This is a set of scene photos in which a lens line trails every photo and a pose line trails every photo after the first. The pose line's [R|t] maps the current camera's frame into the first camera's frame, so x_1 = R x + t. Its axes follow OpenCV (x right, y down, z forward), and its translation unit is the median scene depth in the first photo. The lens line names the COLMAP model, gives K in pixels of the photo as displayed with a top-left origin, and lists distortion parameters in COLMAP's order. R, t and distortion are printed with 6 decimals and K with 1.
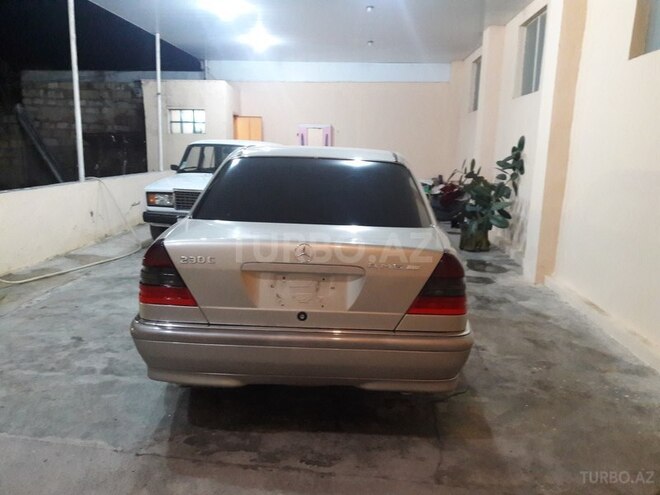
lens RADIAL K [[540.2, 0, 330.0], [0, 540.2, 249.5], [0, 0, 1]] dist [0.046851, -0.081216]
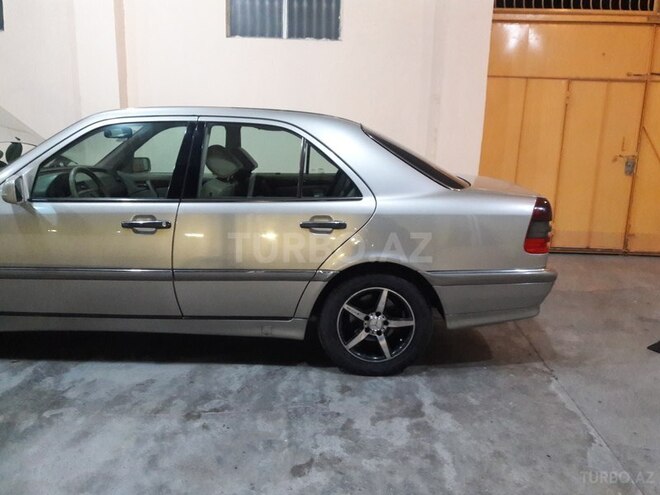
lens RADIAL K [[540.2, 0, 329.5], [0, 540.2, 247.9], [0, 0, 1]] dist [0.046851, -0.081216]
pose [[-0.036881, -0.262712, 0.964169, -1.061684], [0.148263, 0.952709, 0.265261, -0.223680], [-0.988260, 0.152733, 0.003814, 1.045566]]
